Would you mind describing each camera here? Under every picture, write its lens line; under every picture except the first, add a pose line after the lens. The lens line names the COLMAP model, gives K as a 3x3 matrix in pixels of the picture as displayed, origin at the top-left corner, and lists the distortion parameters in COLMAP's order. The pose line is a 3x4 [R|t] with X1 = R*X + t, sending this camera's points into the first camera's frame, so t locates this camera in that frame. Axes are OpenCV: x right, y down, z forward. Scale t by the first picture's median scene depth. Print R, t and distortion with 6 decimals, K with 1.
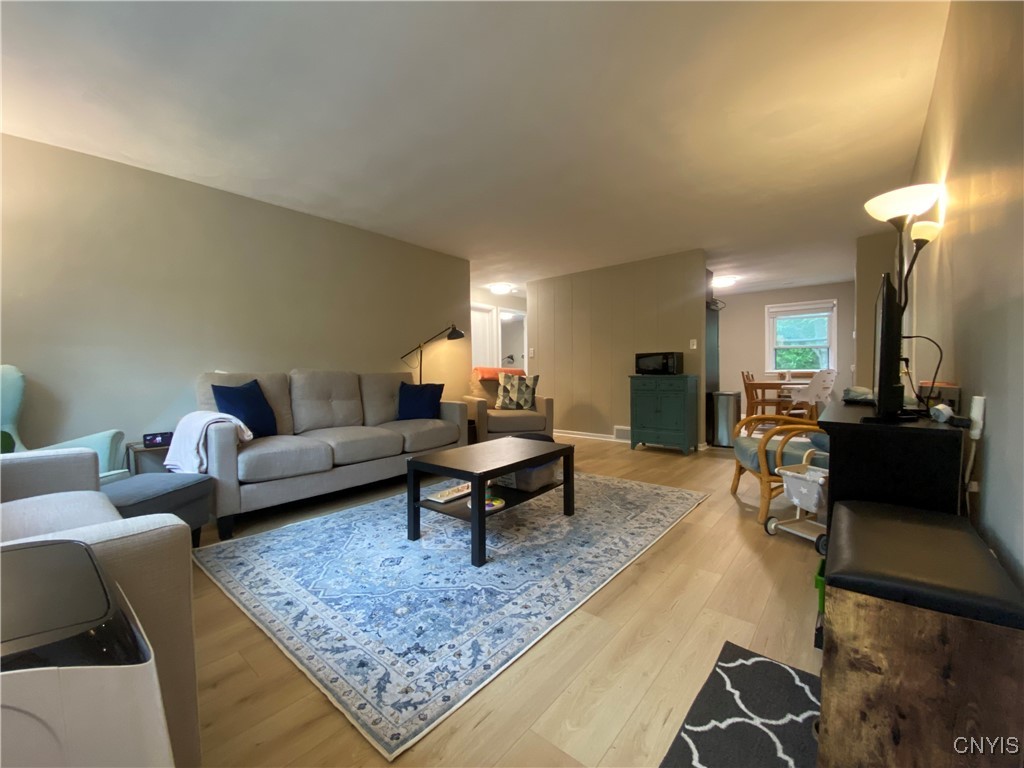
lens RADIAL K [[417.9, 0, 512.0], [0, 417.9, 384.0], [0, 0, 1]] dist [0.000921, -0.000037]
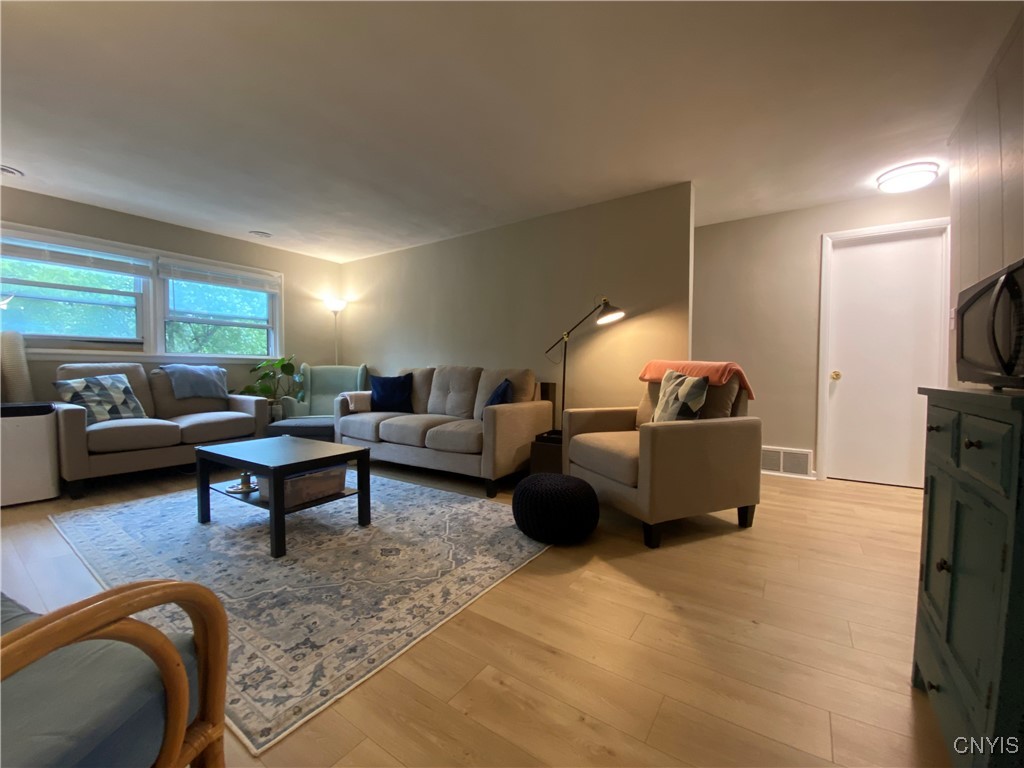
lens RADIAL K [[412.0, 0, 512.0], [0, 412.0, 384.0], [0, 0, 1]] dist [-0.031520, -0.000227]
pose [[0.112318, 0.048409, -0.992492, 0.876798], [-0.032013, 0.998470, 0.045077, -0.046953], [0.993156, 0.026710, 0.113696, 1.289009]]
